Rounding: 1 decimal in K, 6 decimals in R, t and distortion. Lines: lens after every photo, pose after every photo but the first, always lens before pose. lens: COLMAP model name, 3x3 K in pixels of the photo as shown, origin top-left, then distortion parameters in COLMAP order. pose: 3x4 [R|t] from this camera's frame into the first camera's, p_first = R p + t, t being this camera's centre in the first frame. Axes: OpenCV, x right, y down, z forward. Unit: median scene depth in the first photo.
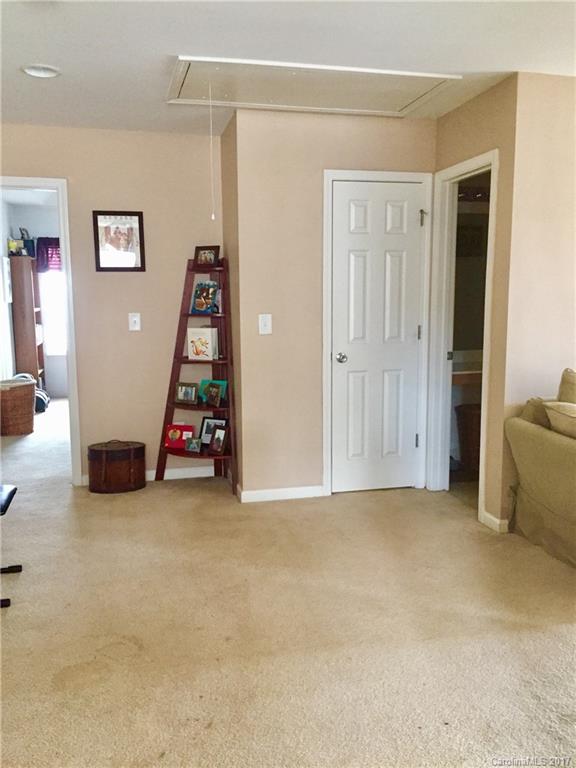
lens RADIAL K [[652.2, 0, 285.7], [0, 652.2, 382.6], [0, 0, 1]] dist [0.079737, -0.099729]
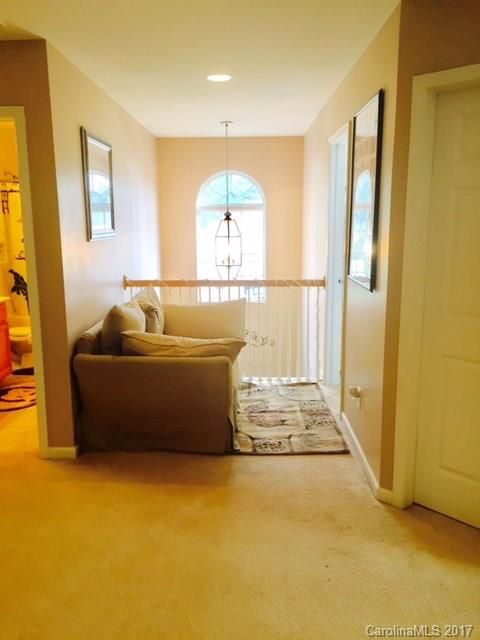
lens RADIAL K [[543.5, 0, 238.1], [0, 543.5, 318.8], [0, 0, 1]] dist [0.079737, -0.099729]
pose [[0.258436, -0.172320, 0.950535, -0.497601], [0.131934, 0.981038, 0.141979, -0.111847], [-0.956977, 0.088715, 0.276270, 0.494646]]
